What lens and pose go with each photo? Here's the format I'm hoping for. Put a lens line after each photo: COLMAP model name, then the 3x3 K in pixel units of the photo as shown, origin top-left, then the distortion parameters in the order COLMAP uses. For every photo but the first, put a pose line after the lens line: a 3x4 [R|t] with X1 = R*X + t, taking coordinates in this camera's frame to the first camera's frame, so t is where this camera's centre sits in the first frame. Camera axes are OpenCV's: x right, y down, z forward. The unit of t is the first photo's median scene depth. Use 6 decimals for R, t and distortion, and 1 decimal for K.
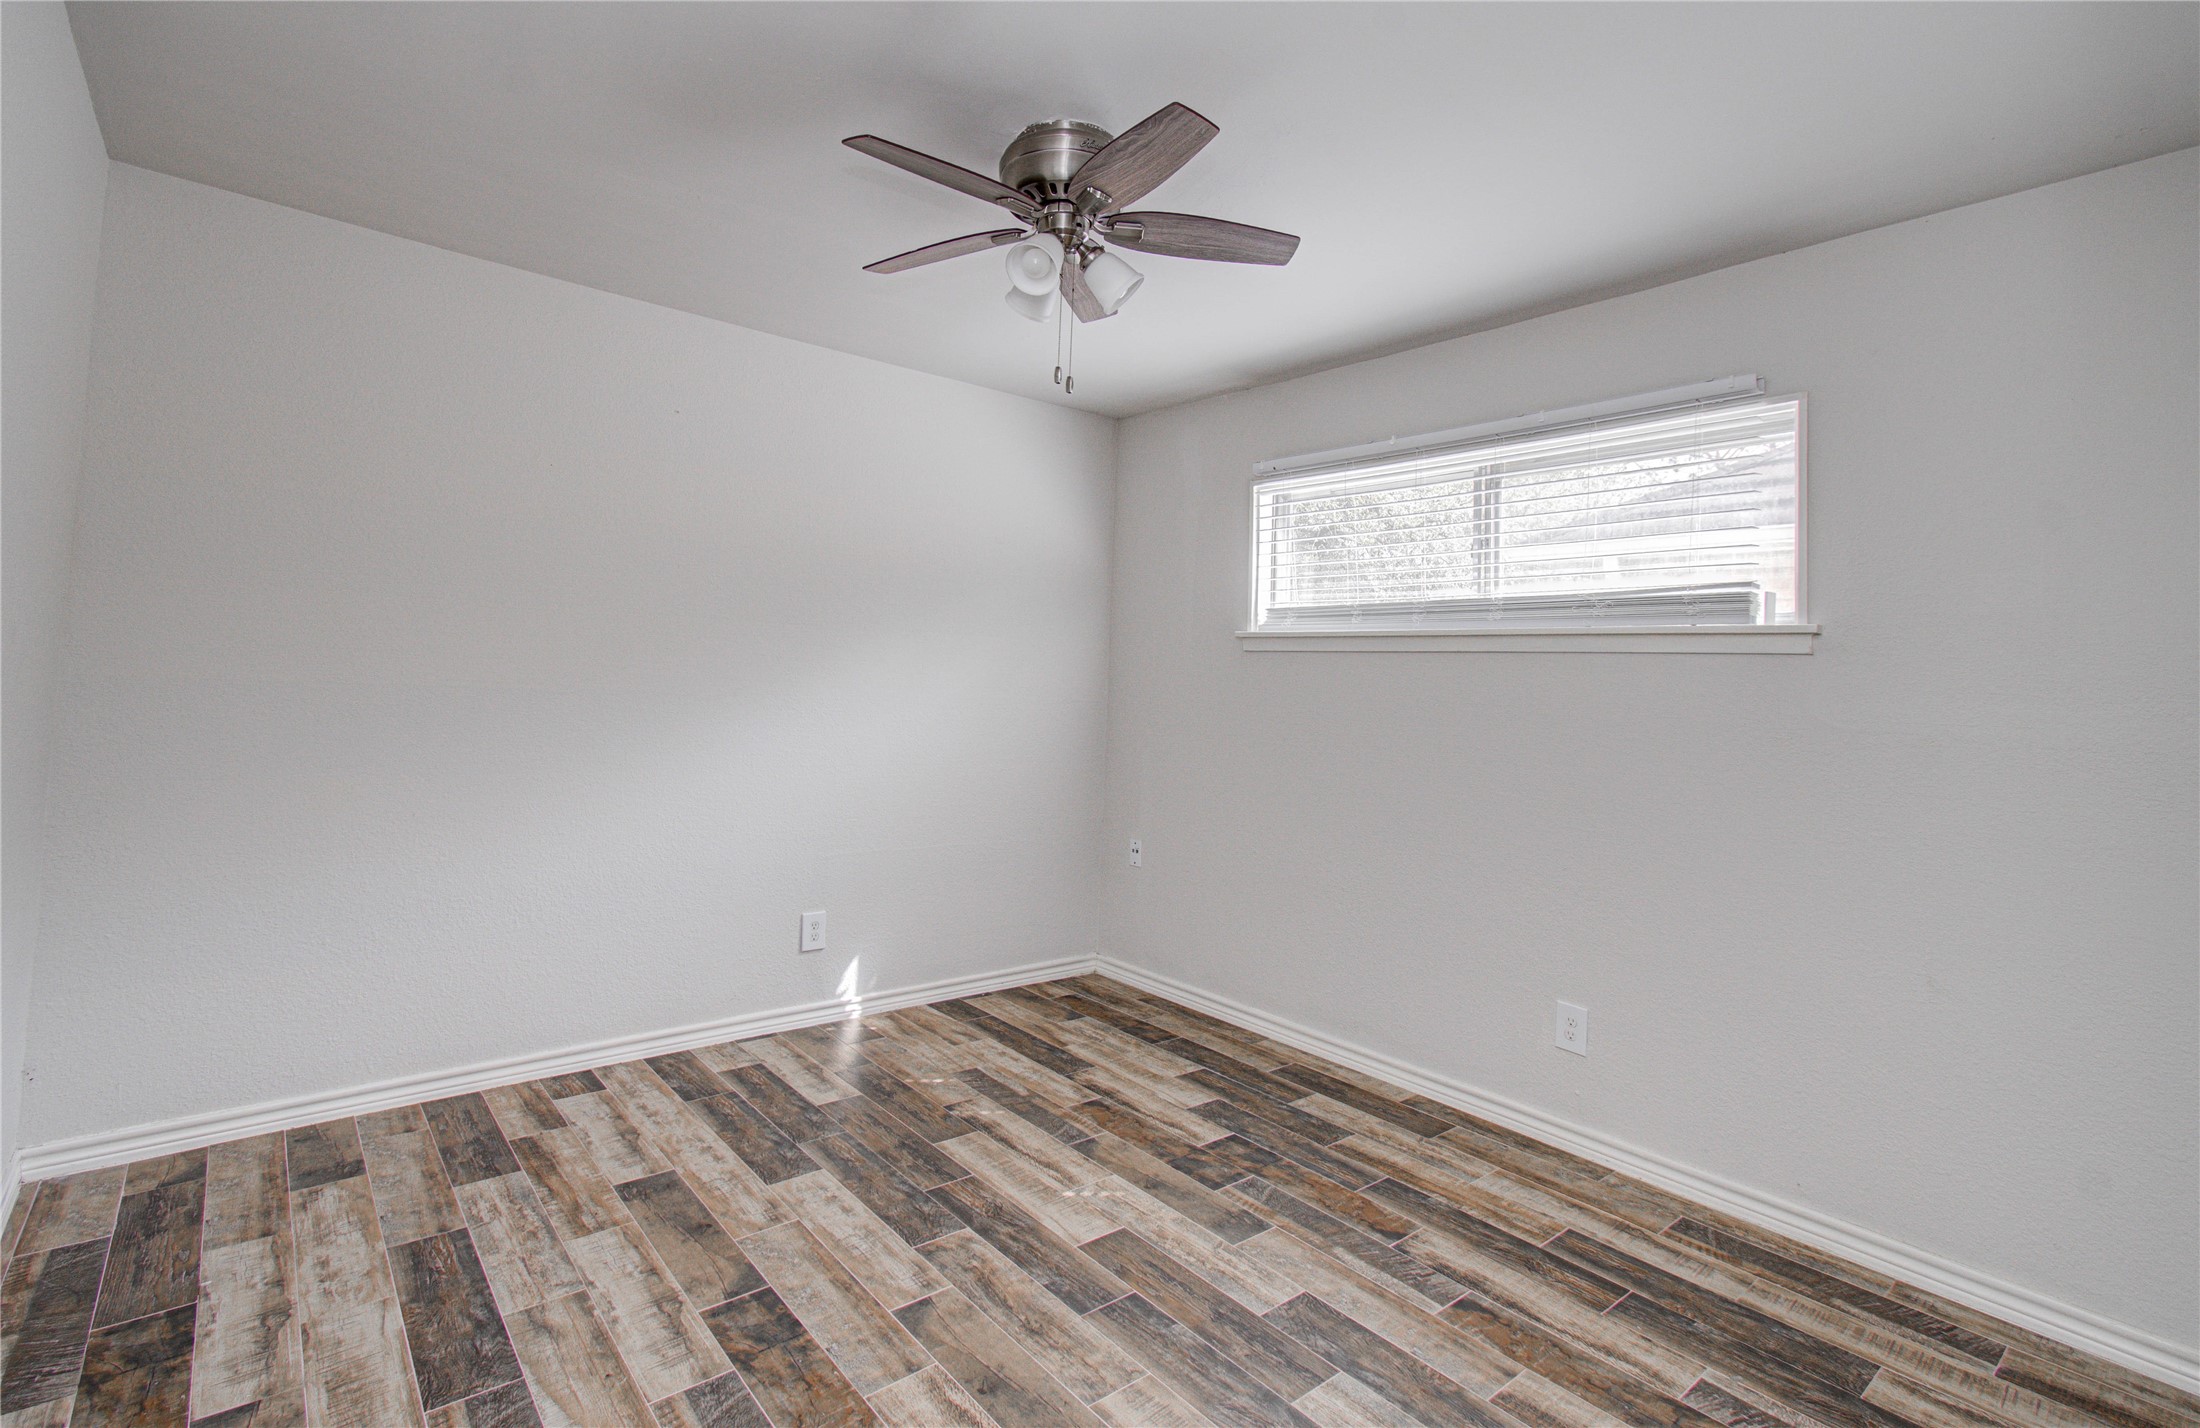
lens RADIAL K [[964.6, 0, 1087.1], [0, 964.6, 715.2], [0, 0, 1]] dist [-0.001518, 0.000612]
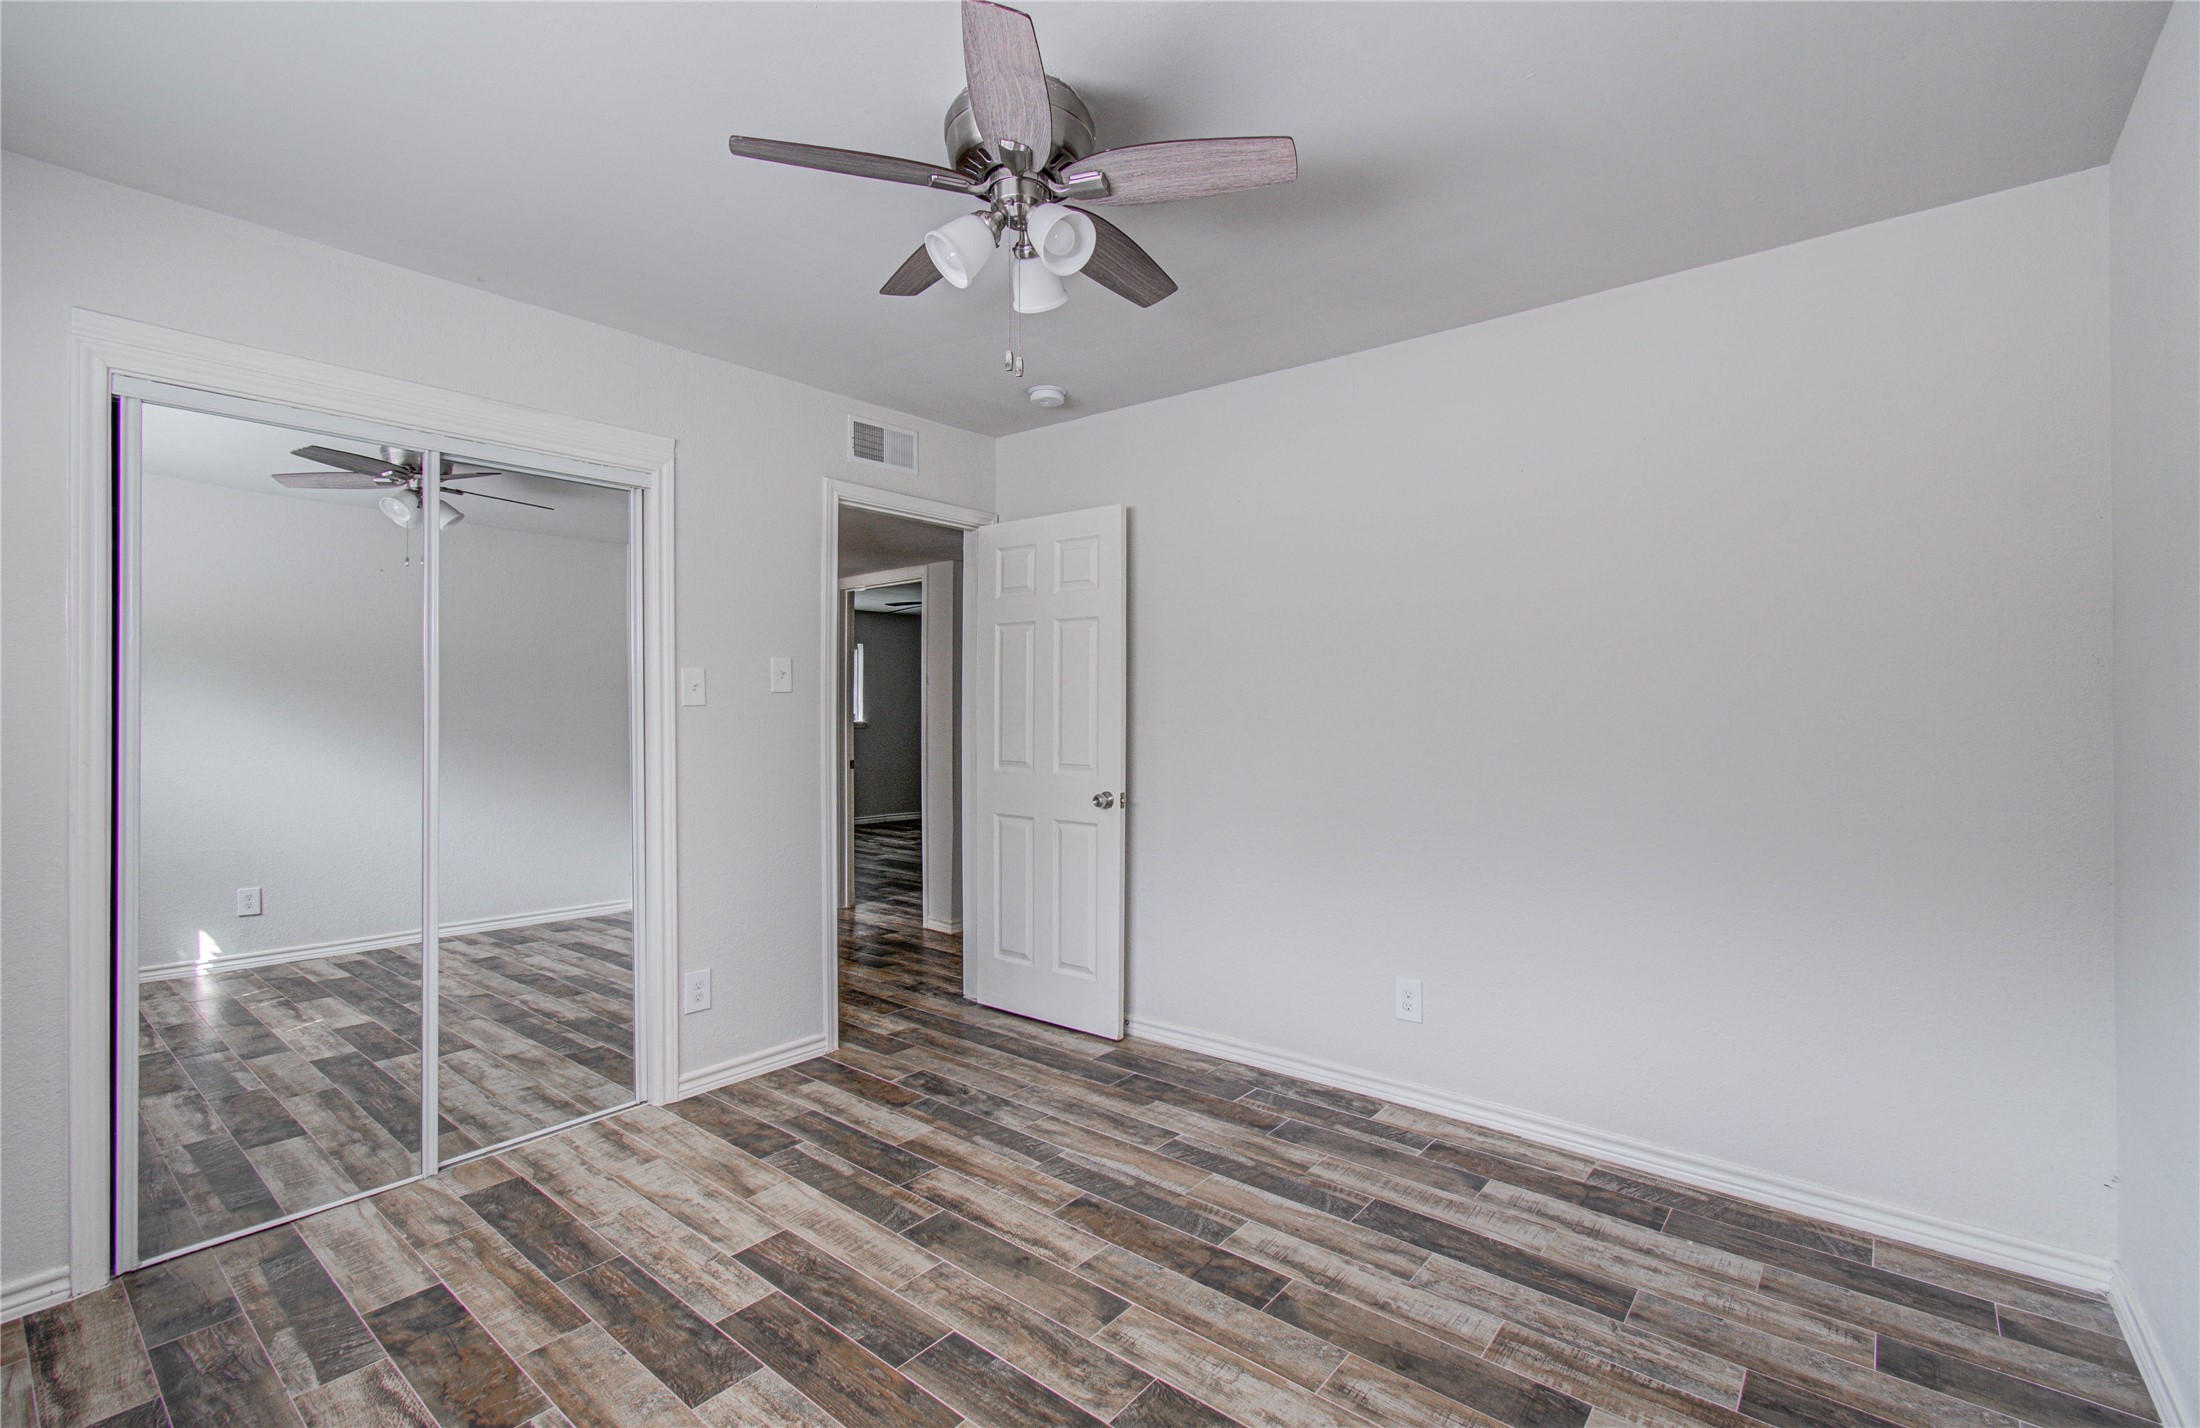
lens RADIAL K [[964.6, 0, 1087.1], [0, 964.6, 715.2], [0, 0, 1]] dist [-0.001518, 0.000612]
pose [[-0.983982, -0.040327, -0.173647, 0.057802], [-0.046350, 0.998451, 0.030773, -0.066334], [0.172137, 0.038329, -0.984327, 1.987692]]
